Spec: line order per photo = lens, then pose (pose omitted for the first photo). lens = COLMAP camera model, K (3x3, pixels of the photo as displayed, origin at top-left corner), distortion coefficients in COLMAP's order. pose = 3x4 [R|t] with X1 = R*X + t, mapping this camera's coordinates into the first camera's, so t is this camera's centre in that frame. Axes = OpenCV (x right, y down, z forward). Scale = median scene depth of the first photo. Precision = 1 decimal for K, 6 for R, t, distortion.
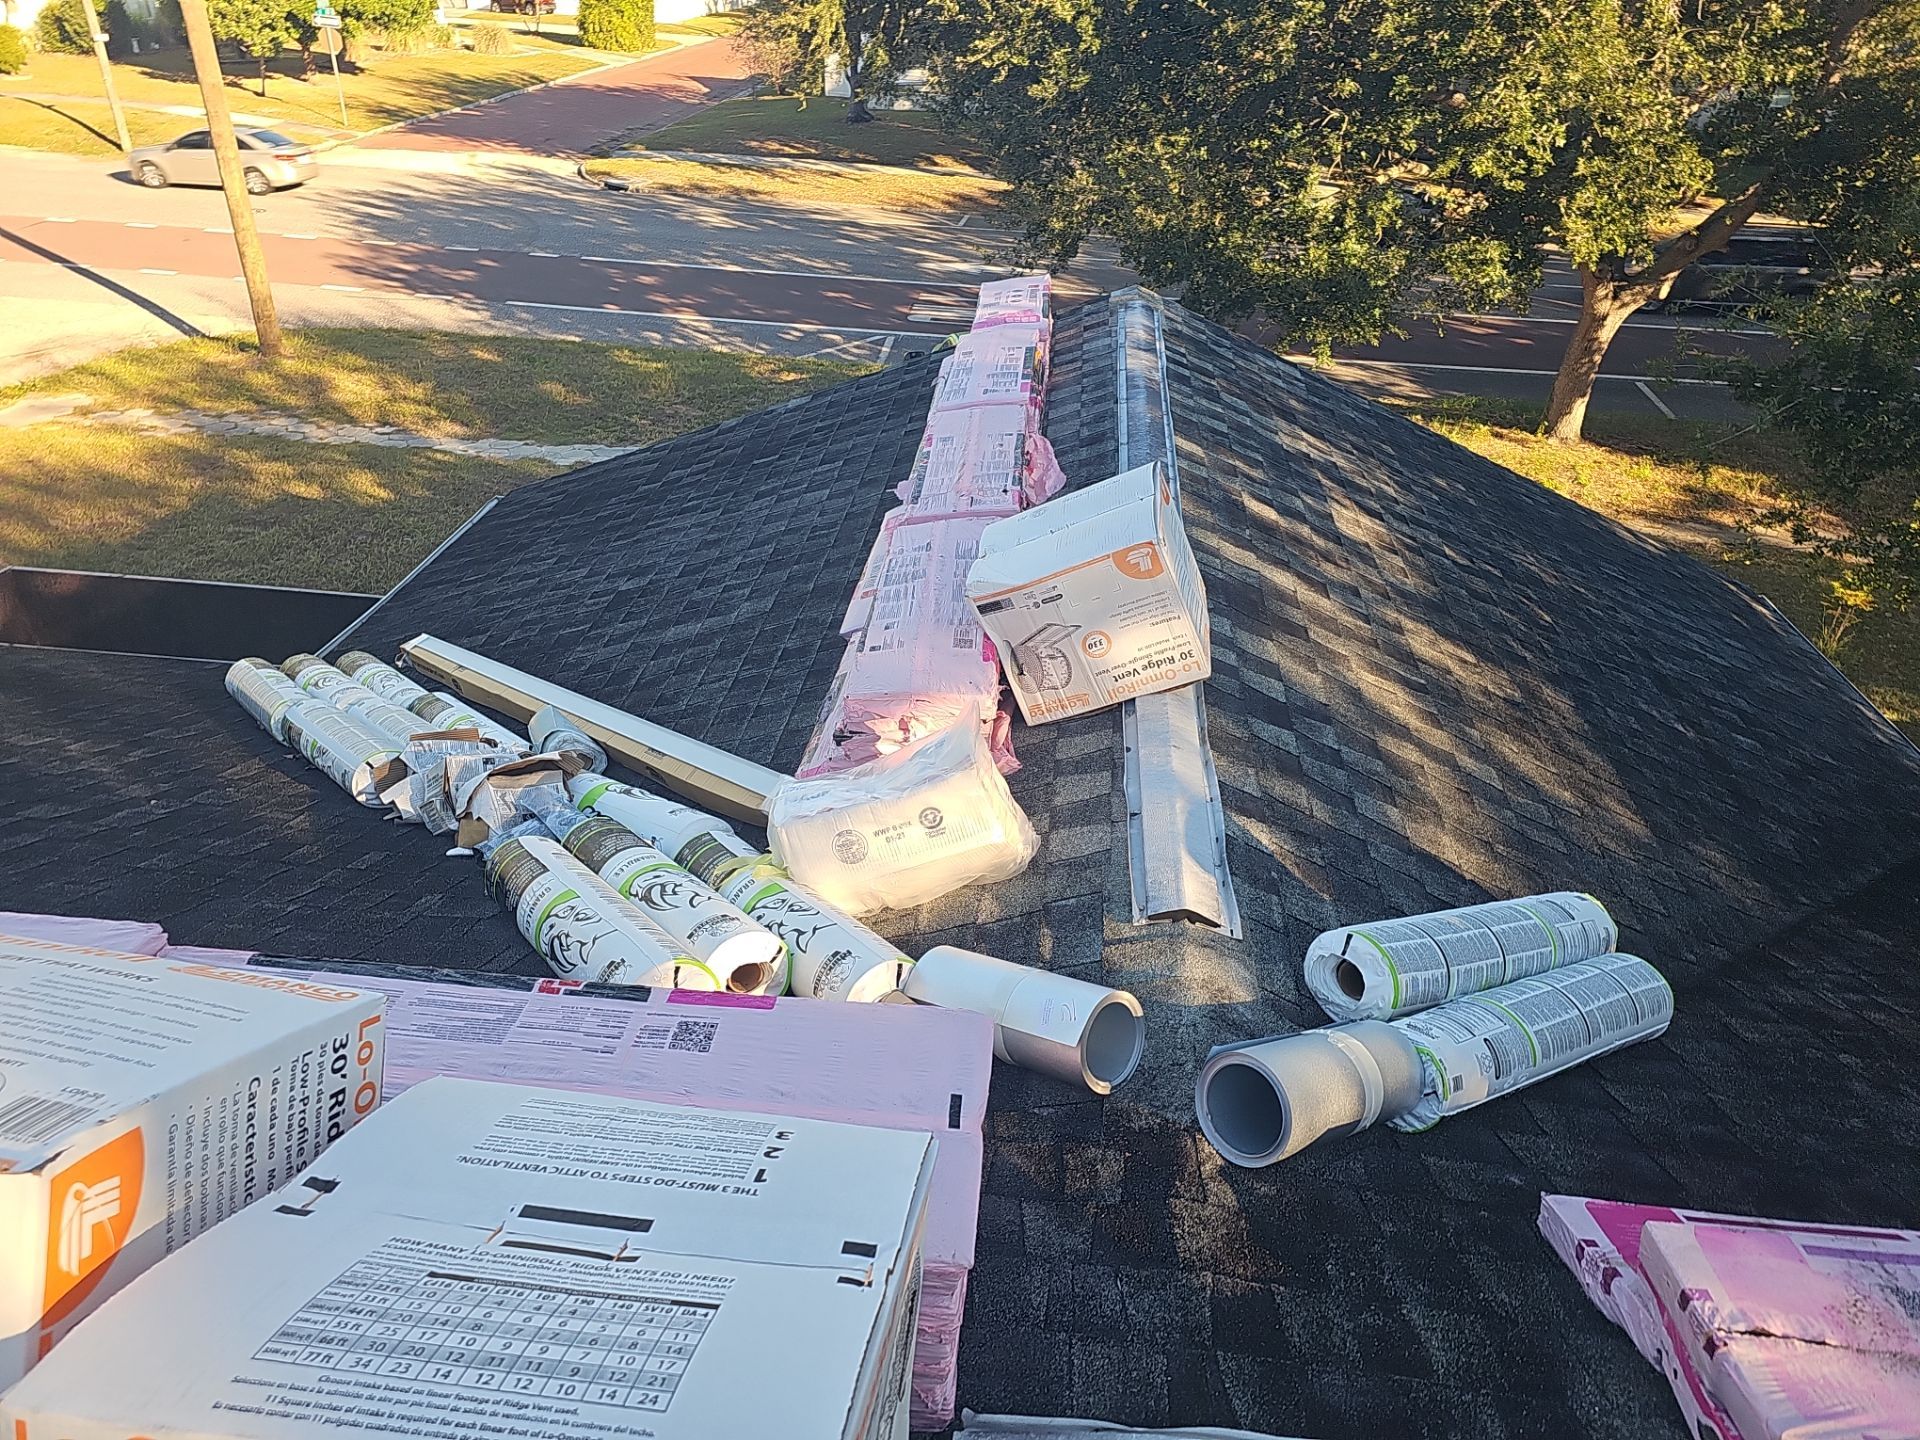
lens RADIAL K [[1254.4, 0, 976.1], [0, 1254.4, 732.3], [0, 0, 1]] dist [0.057709, -0.042306]
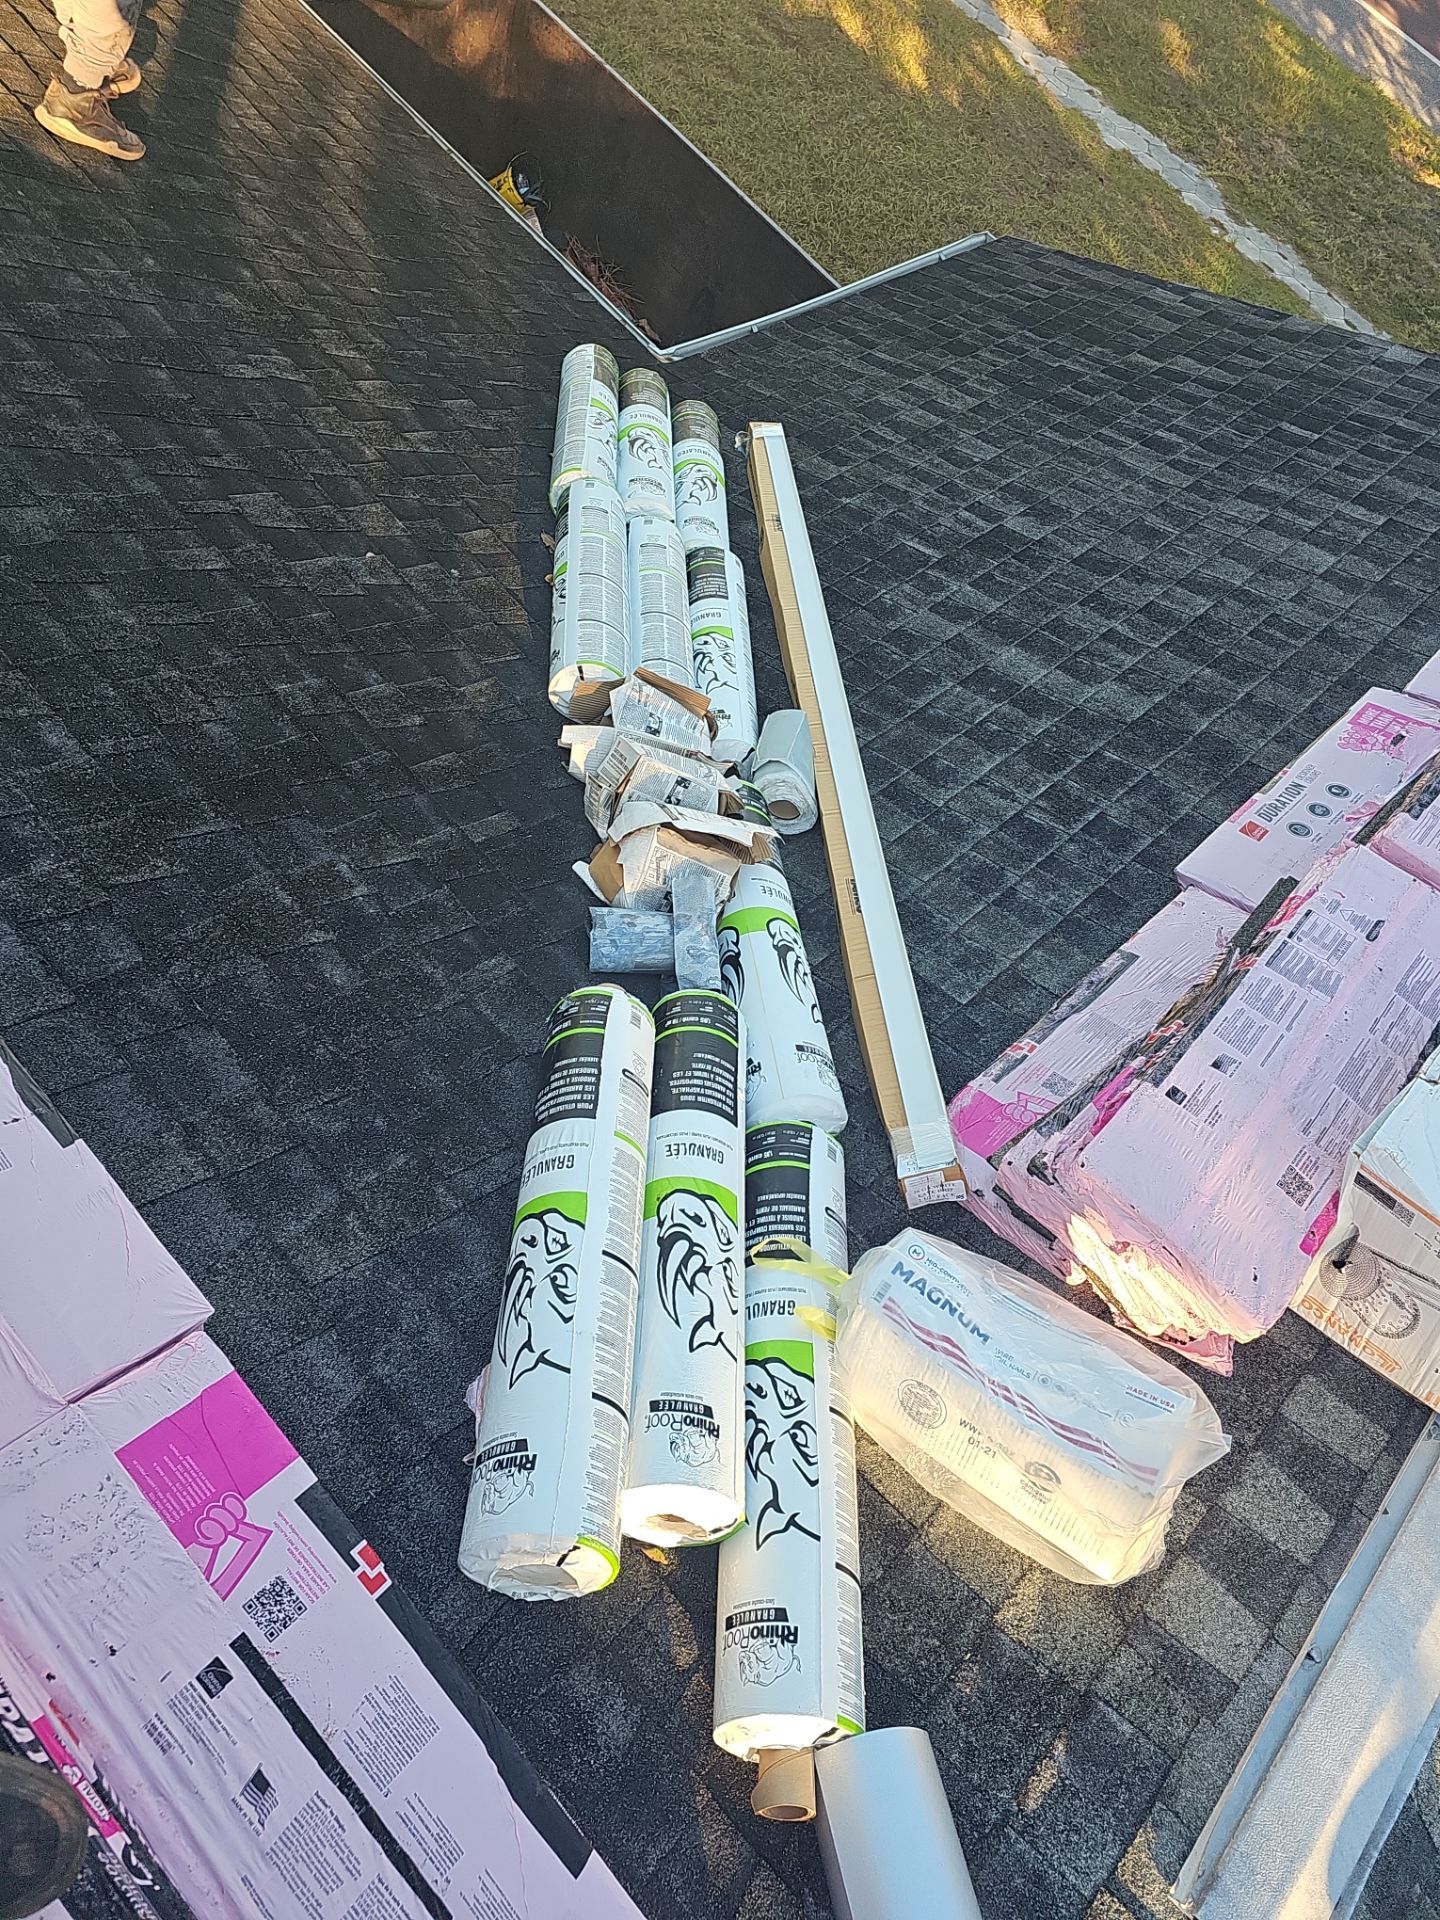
lens RADIAL K [[1244.6, 0, 720.1], [0, 1244.6, 972.5], [0, 0, 1]] dist [0.064967, -0.050915]
pose [[0.738871, 0.654256, -0.161302, -0.046180], [-0.542636, 0.719624, 0.433228, -0.064010], [0.399519, -0.232571, 0.886733, 0.083344]]
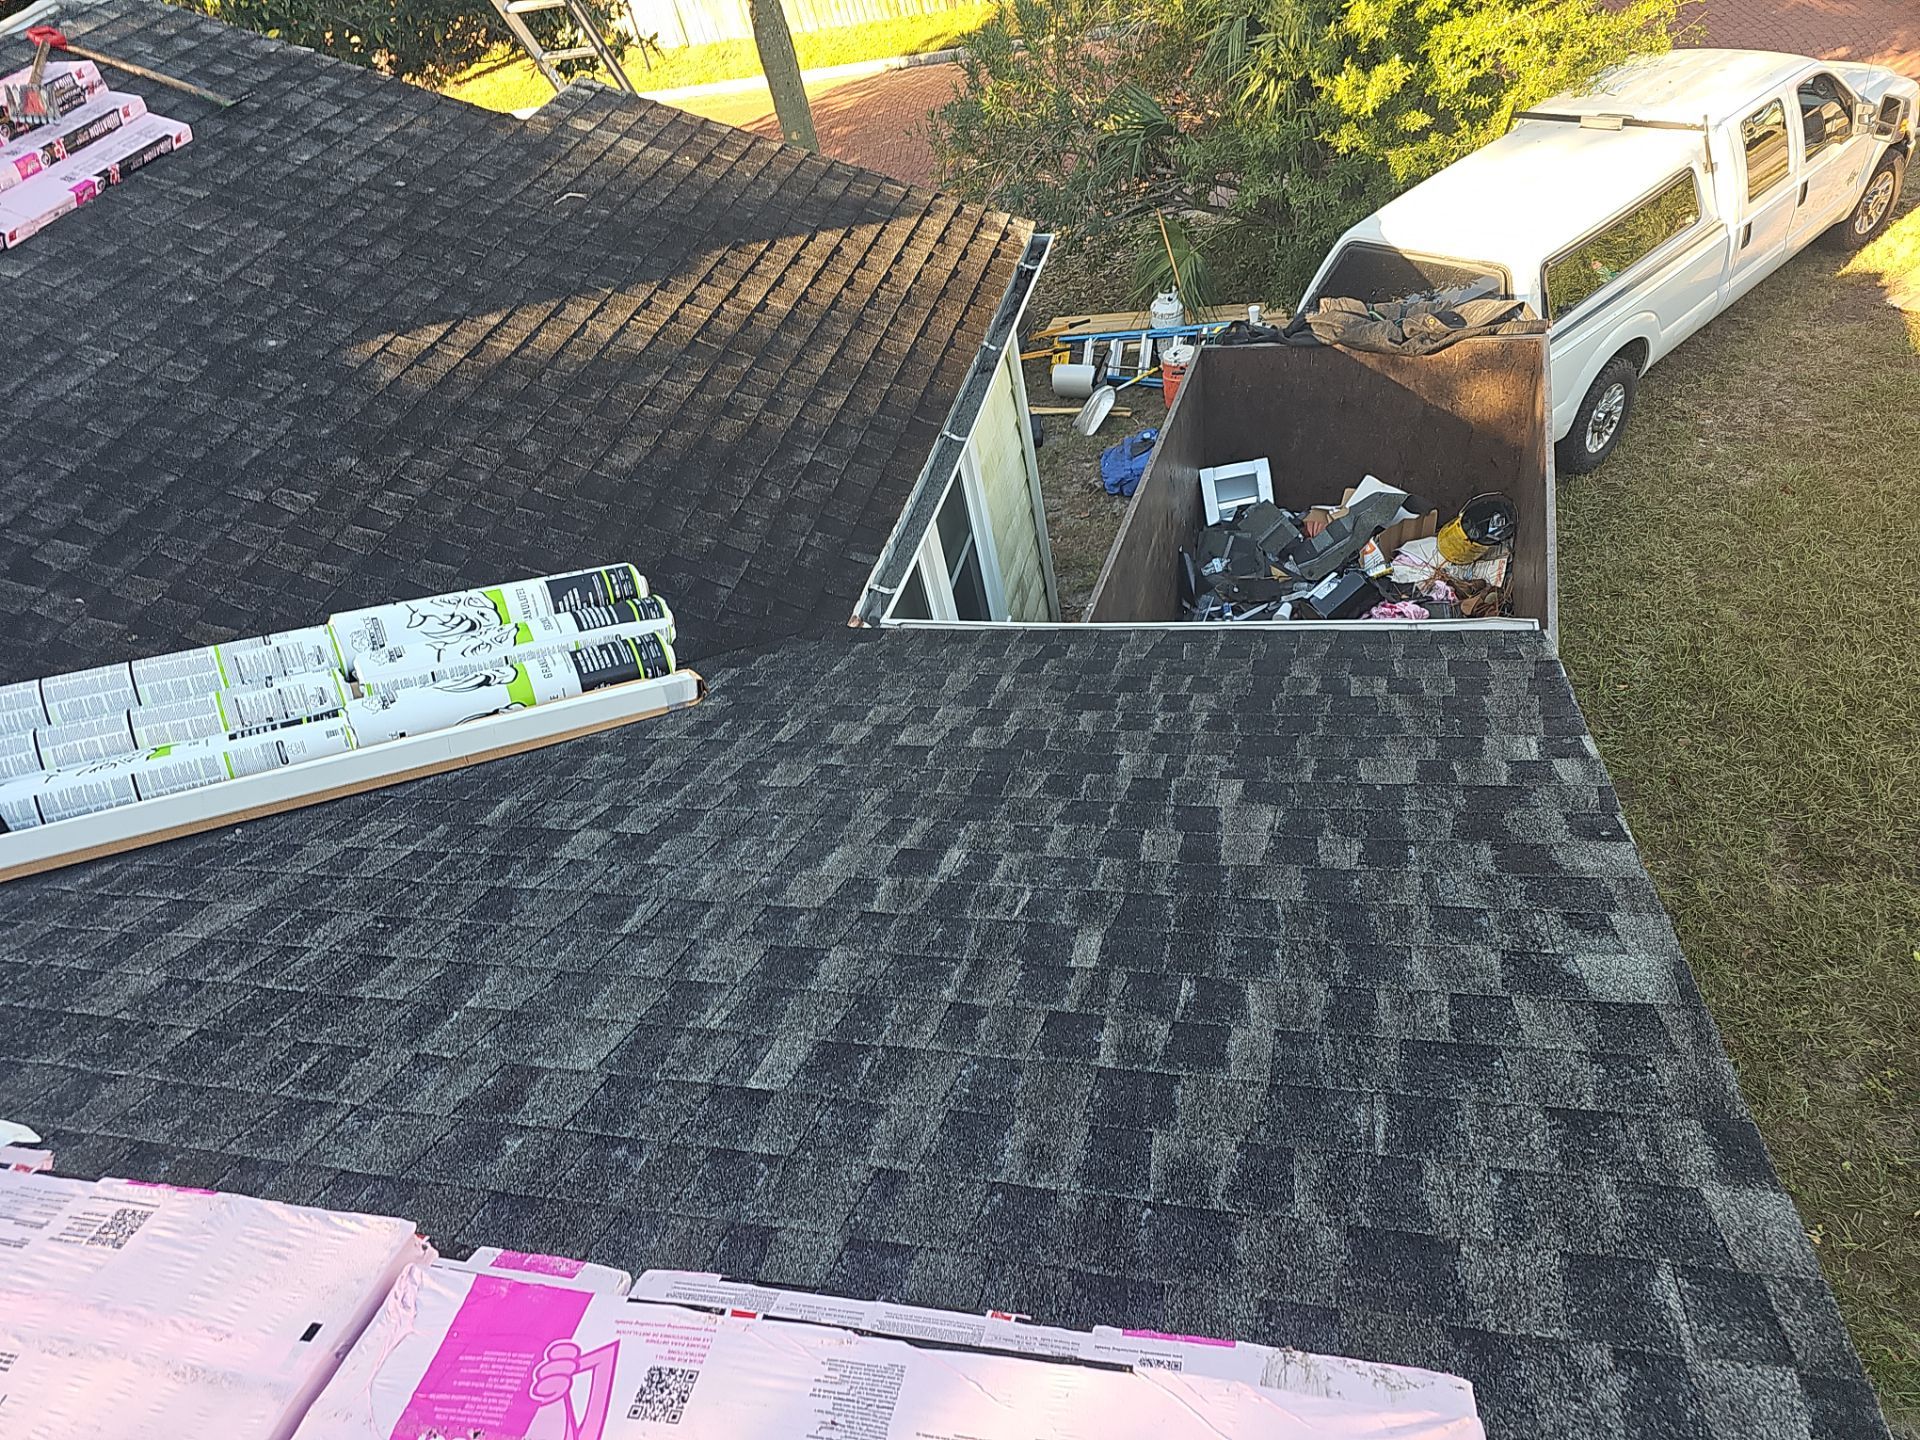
lens RADIAL K [[1244.6, 0, 956.4], [0, 1244.6, 734.8], [0, 0, 1]] dist [0.064967, -0.050915]
pose [[-0.141094, 0.667315, -0.731288, 0.034877], [-0.360214, 0.653441, 0.665778, -0.239672], [0.922138, 0.357358, 0.148180, 0.417734]]
